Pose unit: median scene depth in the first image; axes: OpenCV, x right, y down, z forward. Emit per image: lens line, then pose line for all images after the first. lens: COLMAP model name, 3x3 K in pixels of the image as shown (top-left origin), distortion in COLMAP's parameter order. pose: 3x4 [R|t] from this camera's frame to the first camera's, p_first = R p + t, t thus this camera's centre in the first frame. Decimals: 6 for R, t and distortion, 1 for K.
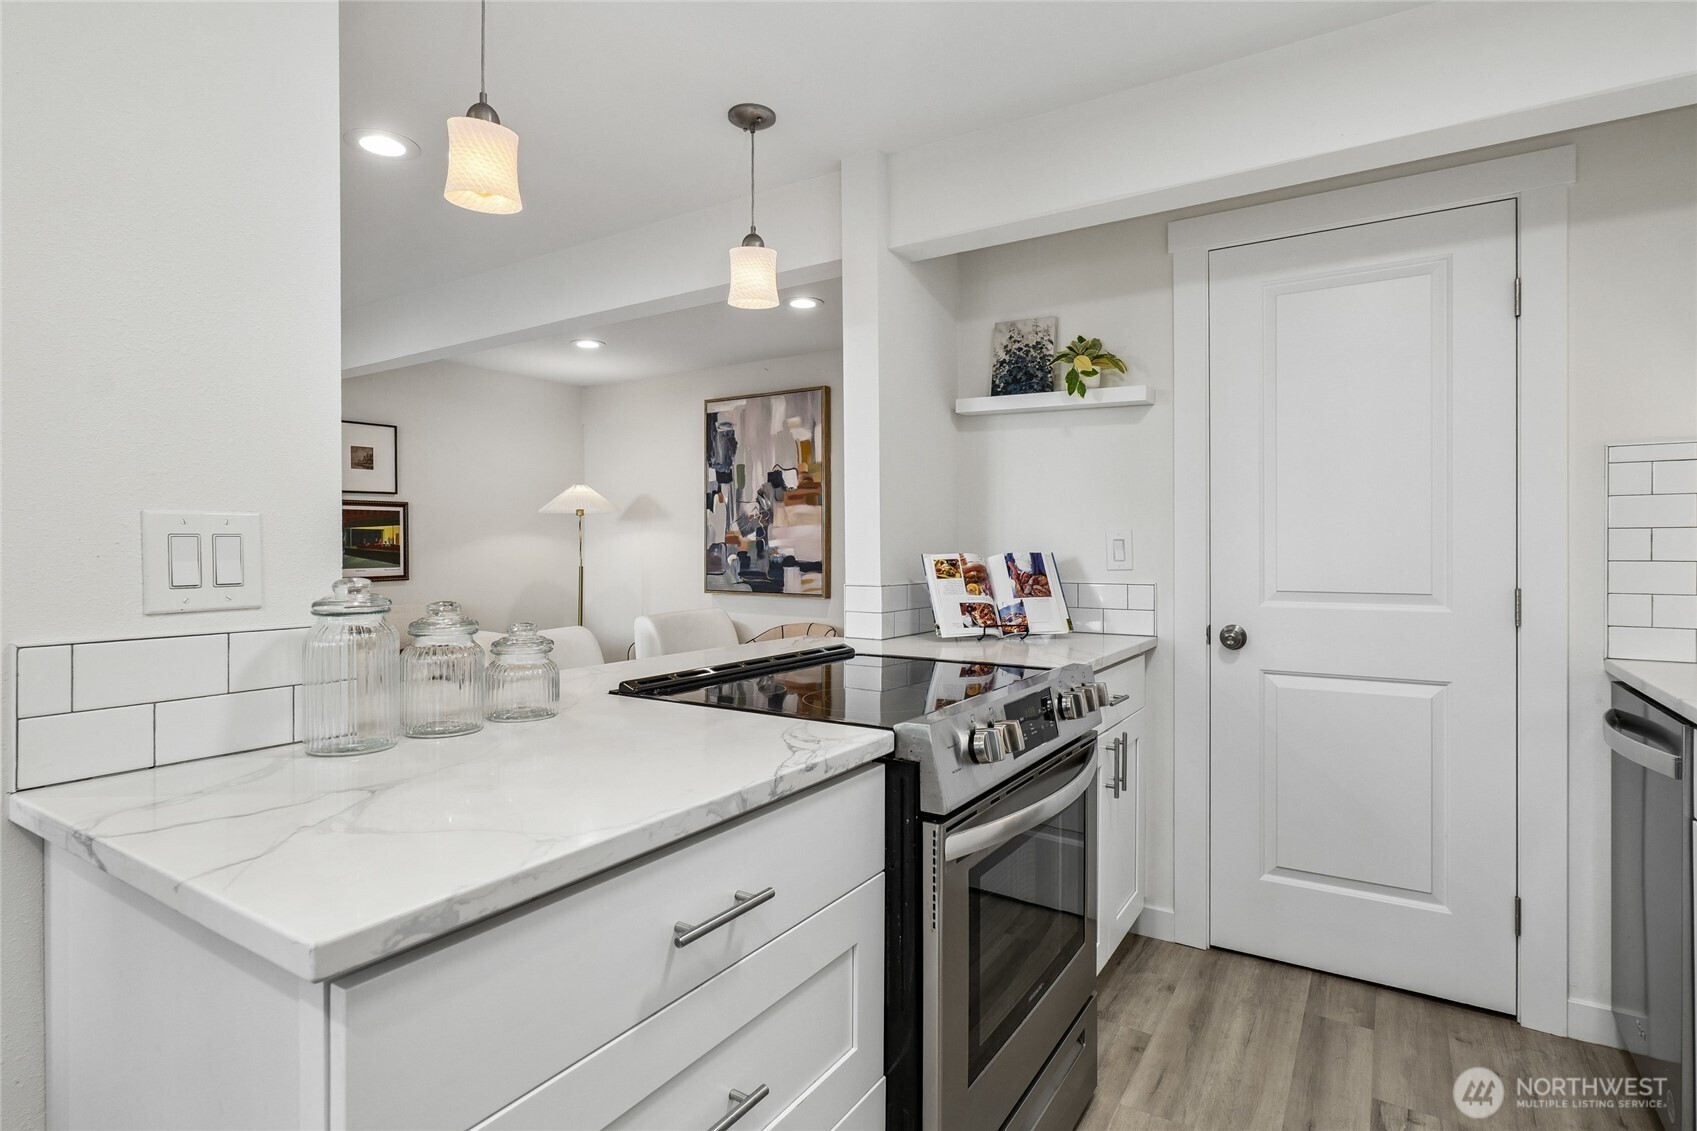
lens RADIAL K [[866.3, 0, 847.1], [0, 866.3, 555.4], [0, 0, 1]] dist [0.011005, -0.005347]
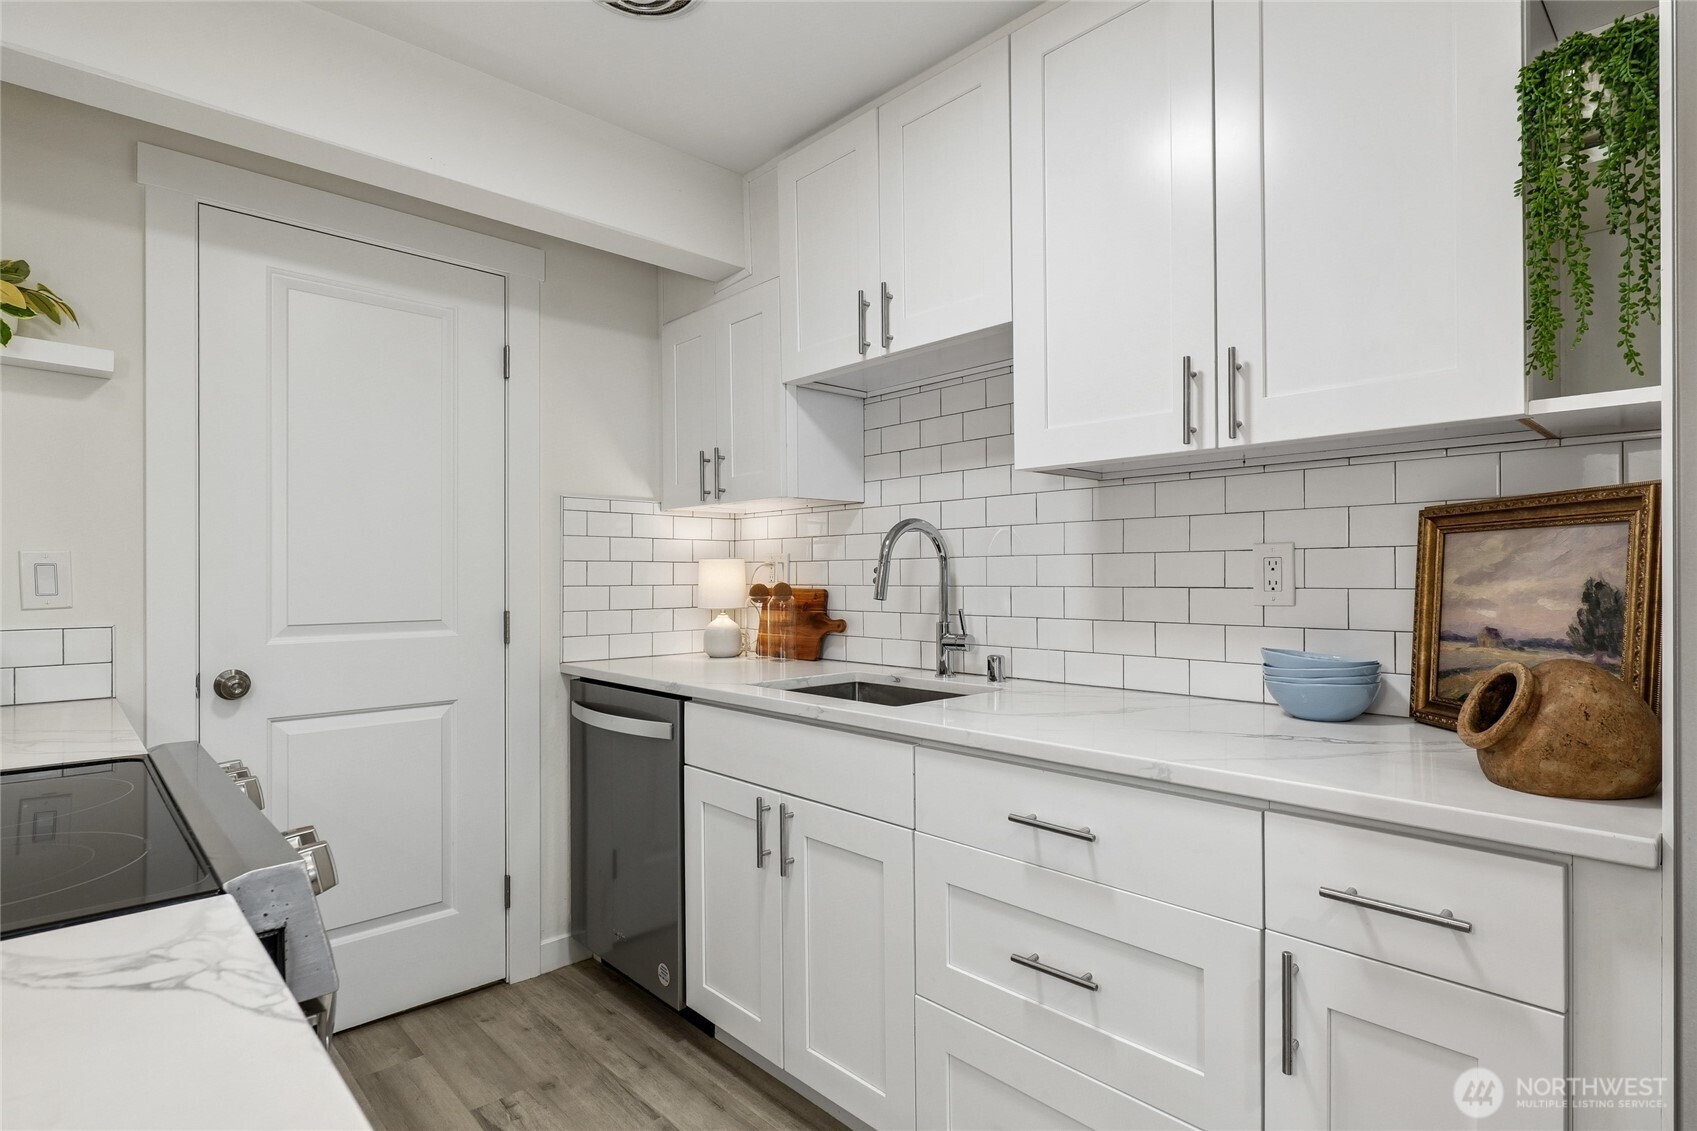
lens RADIAL K [[866.3, 0, 845.0], [0, 866.3, 576.0], [0, 0, 1]] dist [0.011005, -0.005347]
pose [[0.242659, -0.000906, 0.970111, -0.107530], [0.007110, 0.999974, -0.000844, -0.002030], [-0.970086, 0.007102, 0.242659, 0.118565]]
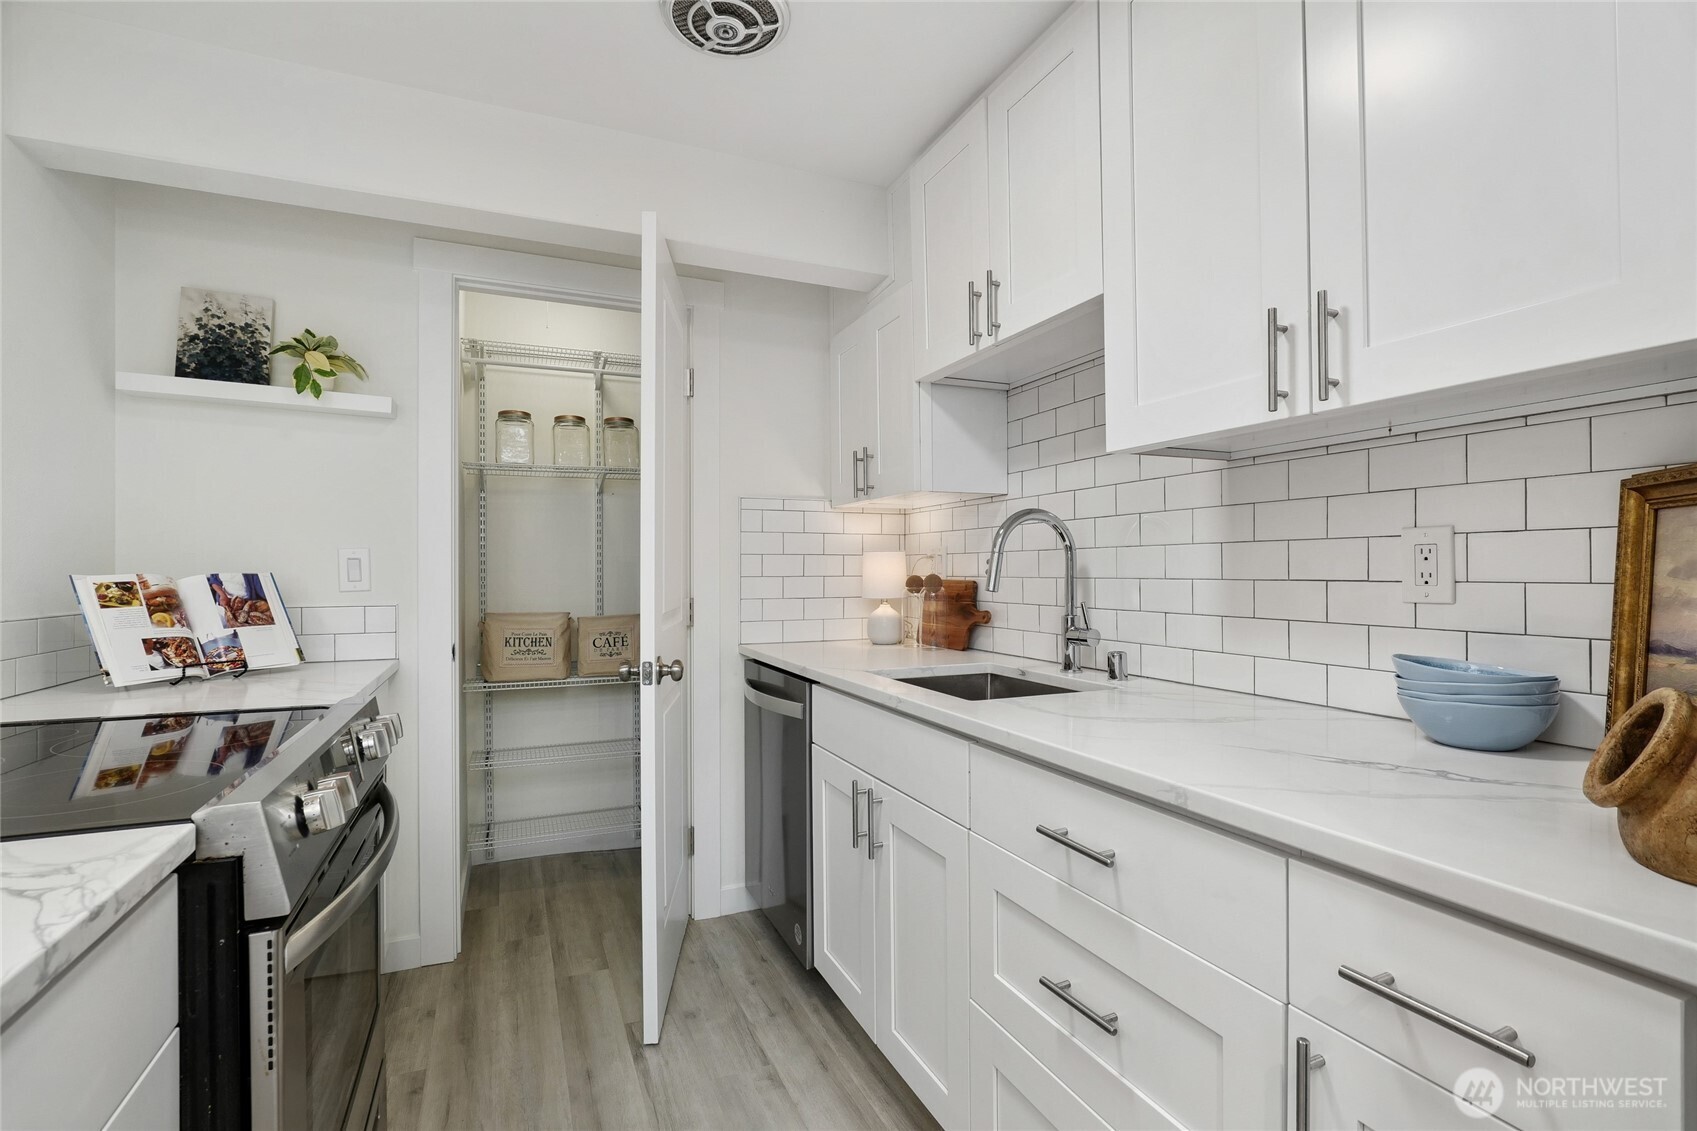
lens RADIAL K [[788.1, 0, 840.6], [0, 788.1, 568.1], [0, 0, 1]] dist [-0.010244, 0.001833]
pose [[0.559156, 0.000479, 0.829062, -0.049369], [0.005625, 0.999975, -0.004371, -0.000657], [-0.829043, 0.007108, 0.559139, 0.052671]]
